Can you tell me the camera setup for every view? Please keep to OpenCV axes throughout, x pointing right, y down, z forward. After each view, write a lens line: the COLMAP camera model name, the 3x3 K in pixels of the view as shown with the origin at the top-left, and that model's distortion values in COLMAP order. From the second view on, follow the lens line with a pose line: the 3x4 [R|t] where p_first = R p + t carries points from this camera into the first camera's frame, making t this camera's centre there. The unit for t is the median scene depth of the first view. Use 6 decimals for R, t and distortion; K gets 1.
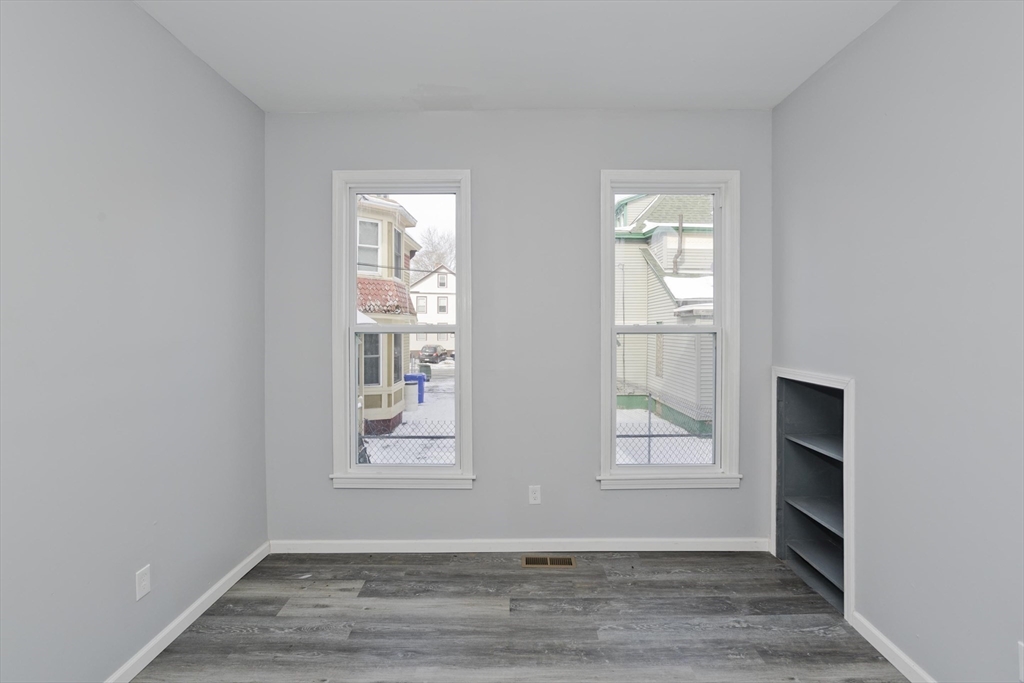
lens RADIAL K [[496.5, 0, 511.9], [0, 496.5, 333.8], [0, 0, 1]] dist [-0.033755, 0.018565]
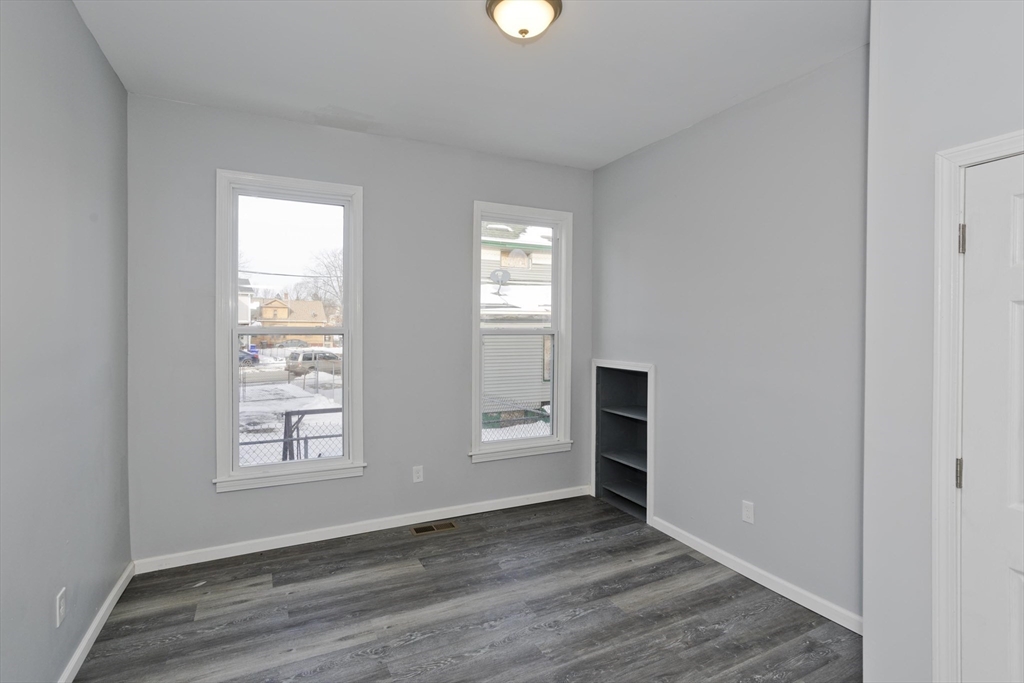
lens RADIAL K [[496.5, 0, 512.3], [0, 496.5, 335.1], [0, 0, 1]] dist [-0.033755, 0.018565]
pose [[0.898103, -0.001828, 0.439781, -0.310886], [-0.002341, 0.999957, 0.008939, -0.013292], [-0.439779, -0.009058, 0.898061, -0.157994]]
